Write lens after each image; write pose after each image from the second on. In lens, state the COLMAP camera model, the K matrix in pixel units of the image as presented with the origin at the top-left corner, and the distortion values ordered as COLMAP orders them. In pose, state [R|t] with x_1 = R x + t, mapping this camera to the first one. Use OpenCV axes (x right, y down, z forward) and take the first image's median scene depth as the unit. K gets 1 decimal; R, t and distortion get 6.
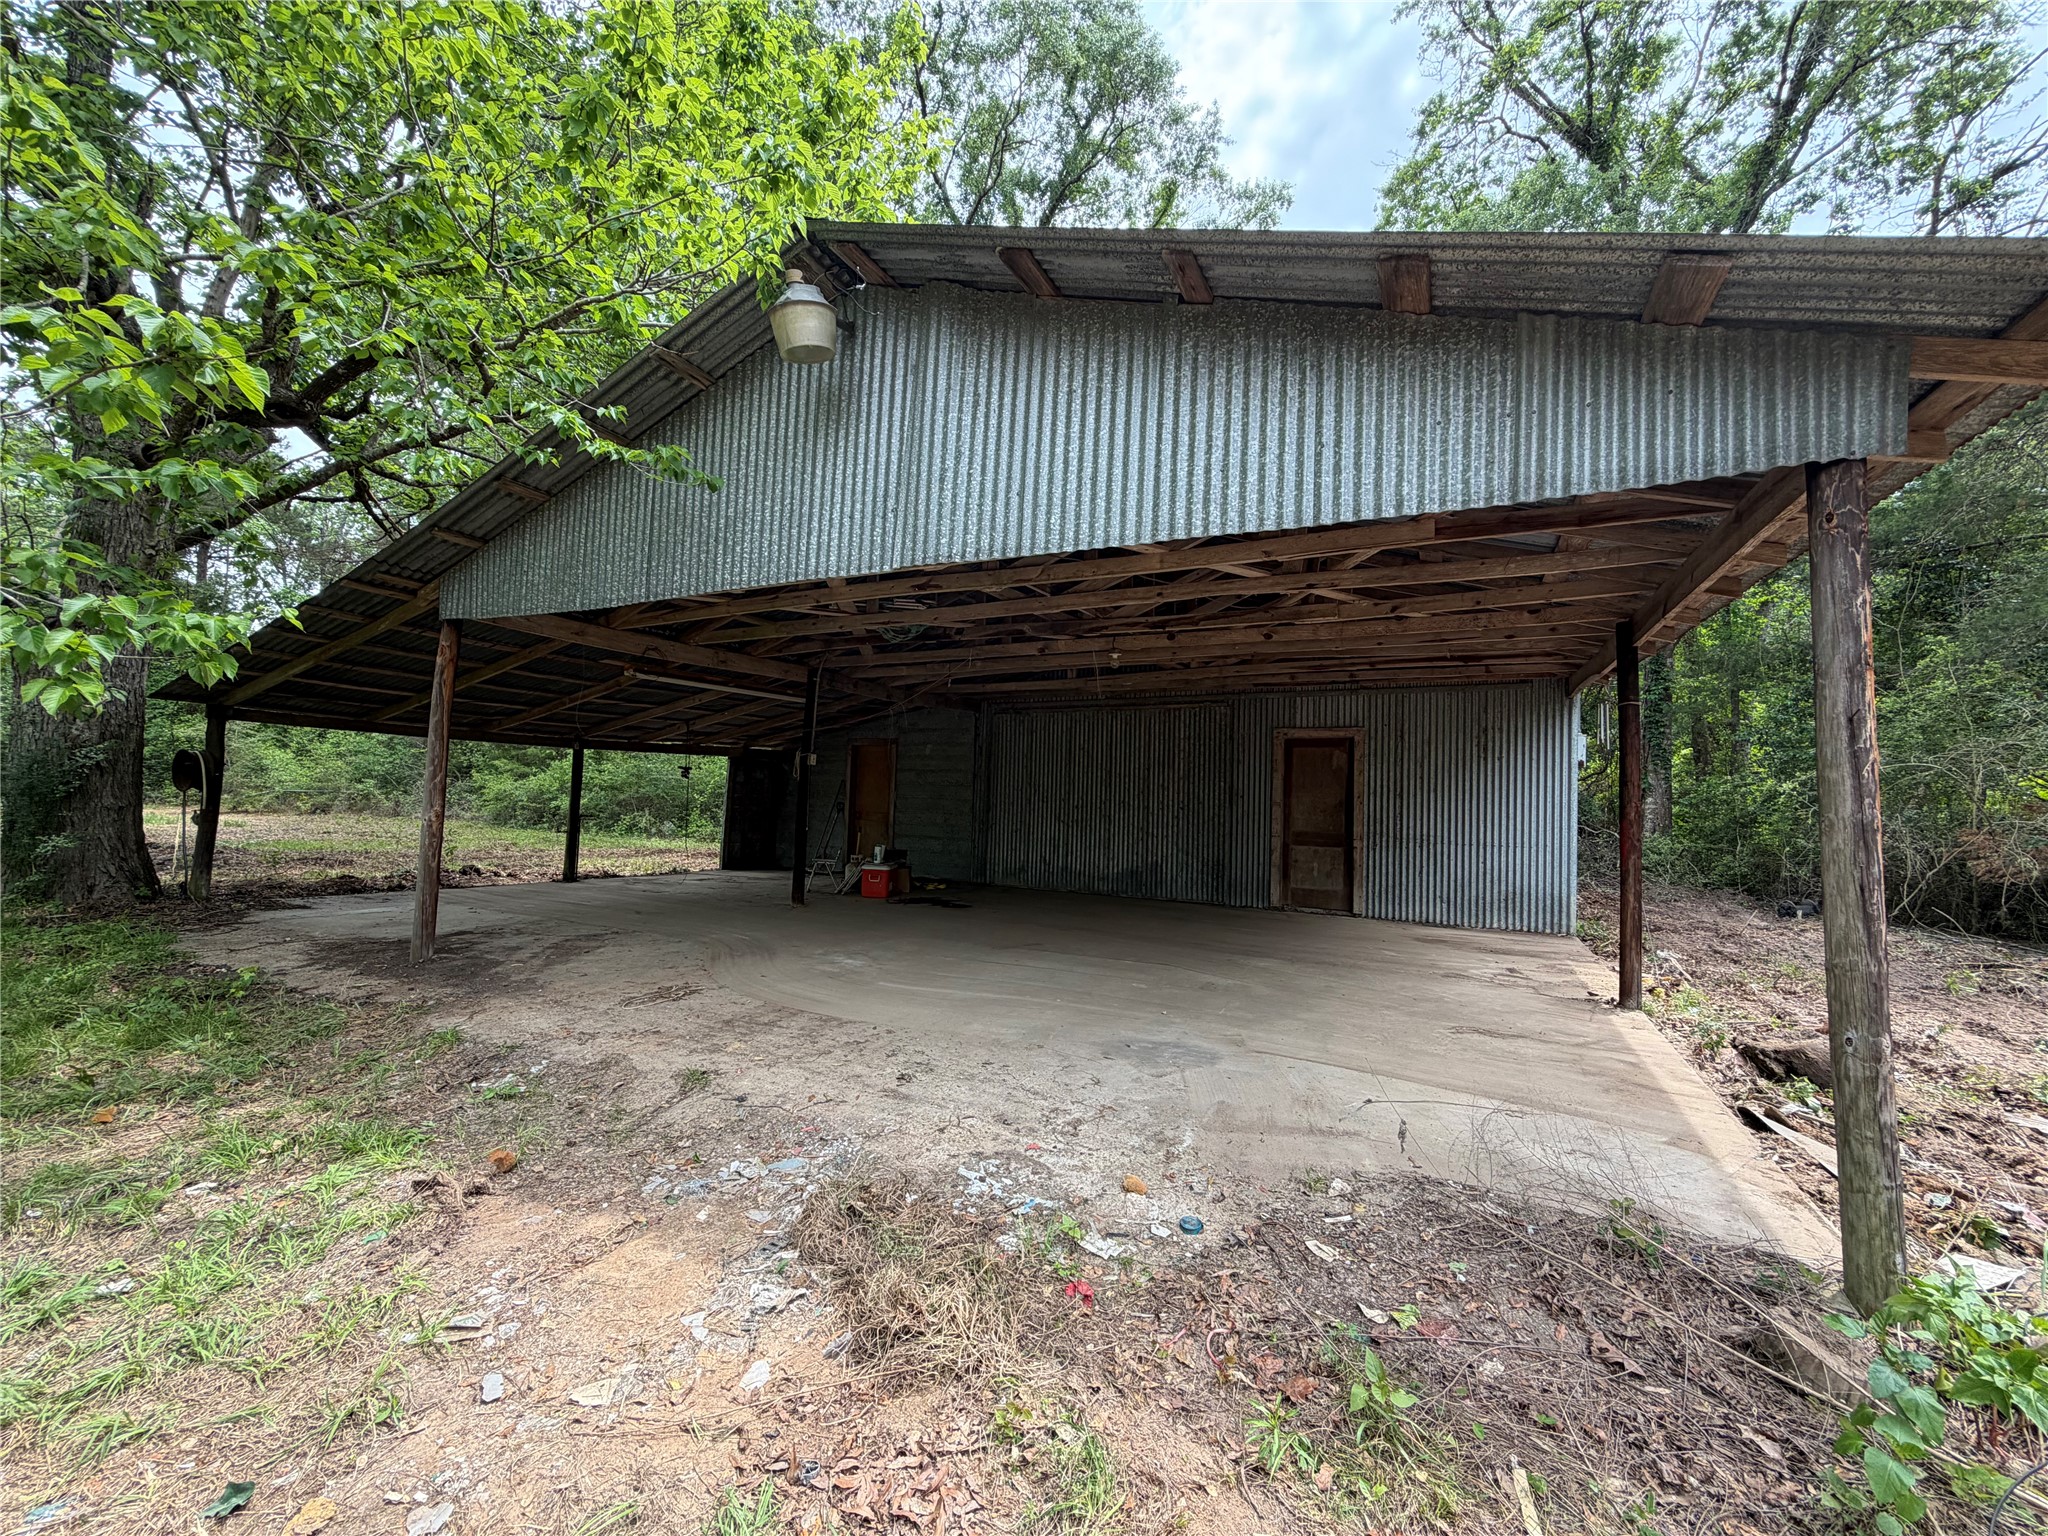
lens RADIAL K [[815.0, 0, 1015.8], [0, 815.0, 776.1], [0, 0, 1]] dist [0.000407, 0.000024]
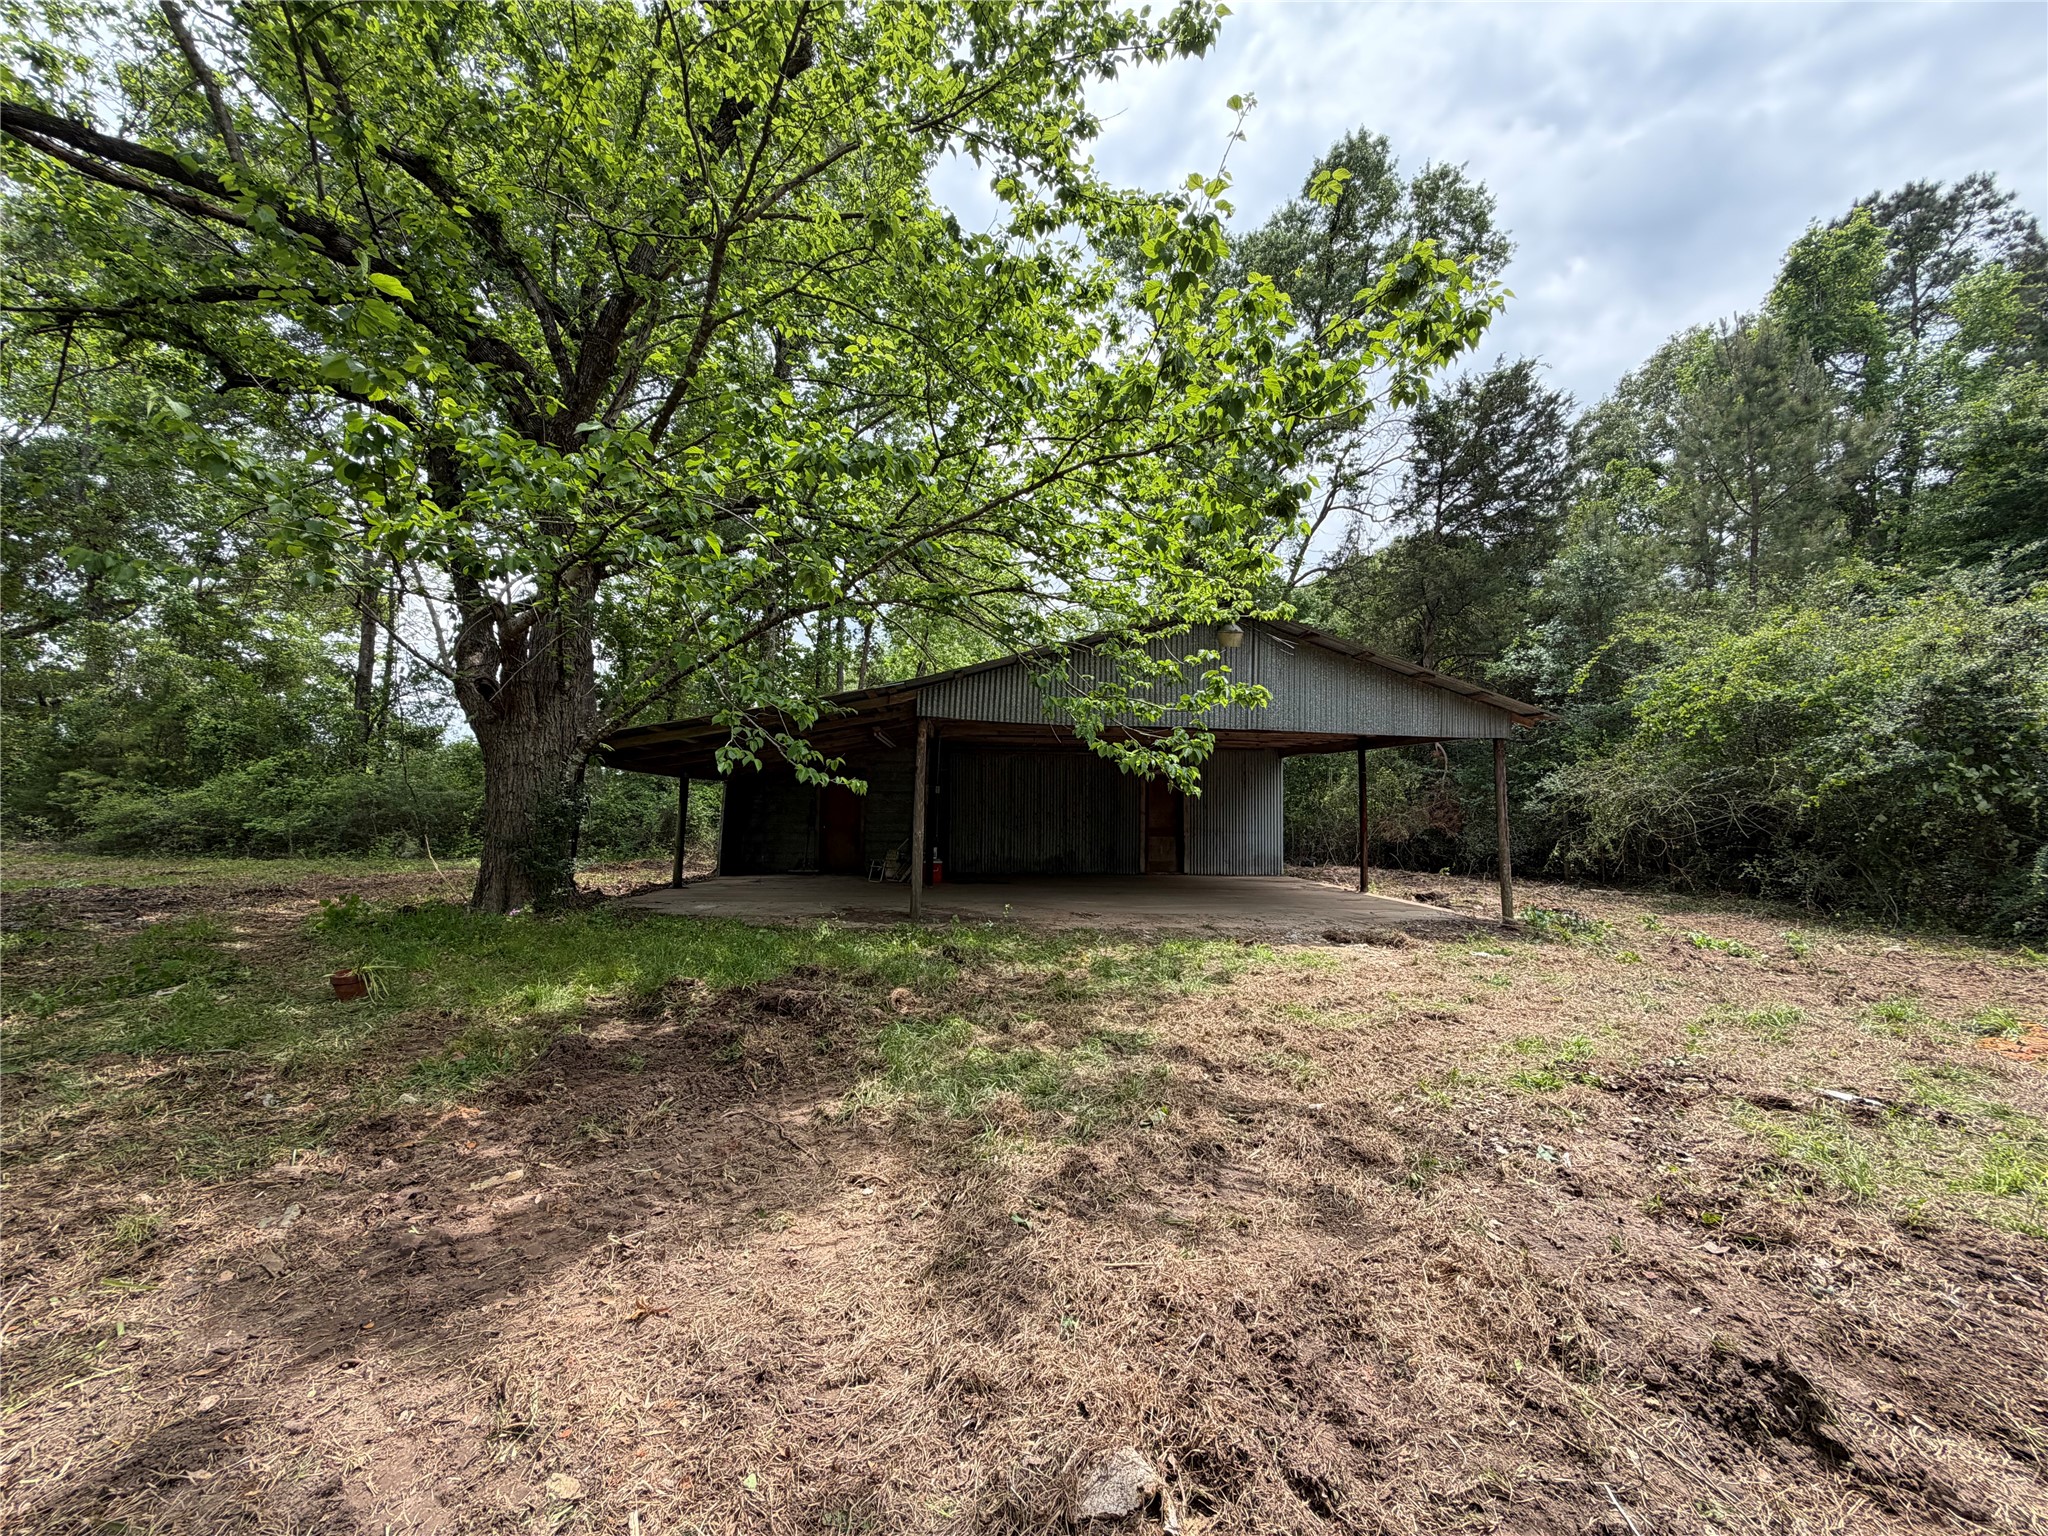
lens RADIAL K [[820.3, 0, 1024.3], [0, 820.3, 769.2], [0, 0, 1]] dist [0.010432, 0.000195]
pose [[0.839431, 0.008403, 0.543402, -2.277611], [-0.000257, 0.999886, -0.015065, -0.087463], [-0.543466, 0.012506, 0.839338, -0.856938]]
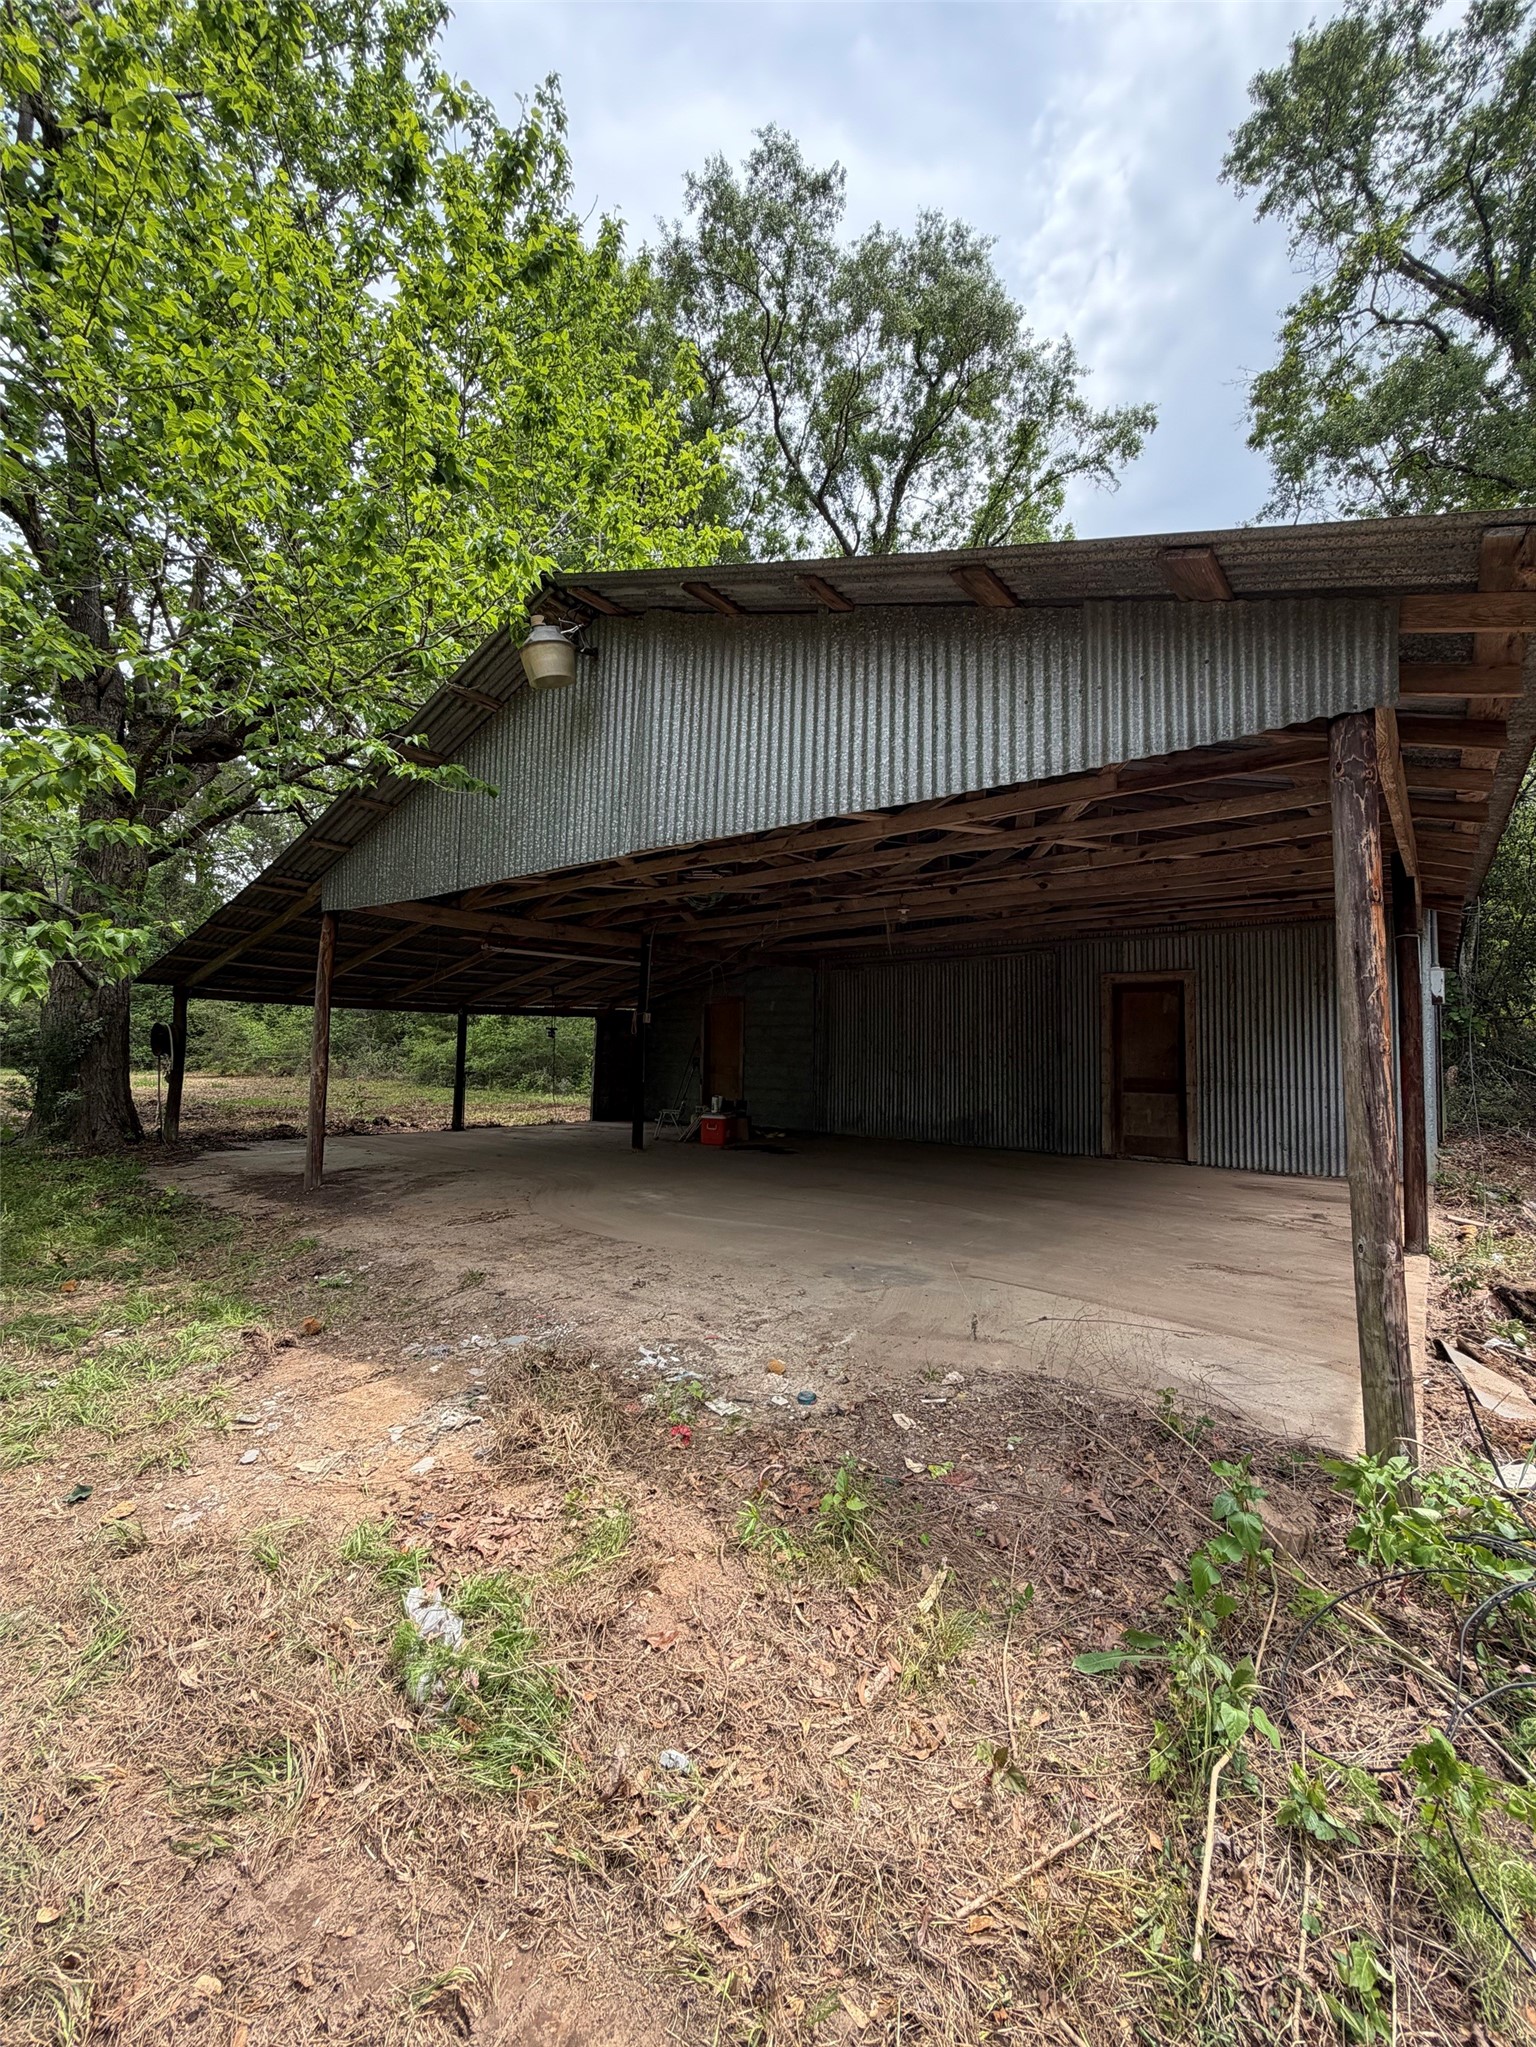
lens RADIAL K [[814.6, 0, 767.1], [0, 814.6, 1022.9], [0, 0, 1]] dist [0.000407, 0.000024]
pose [[0.982695, -0.025939, -0.183408, 0.274291], [0.023814, 0.999621, -0.013779, 0.013399], [0.183696, 0.009173, 0.982940, -0.129330]]
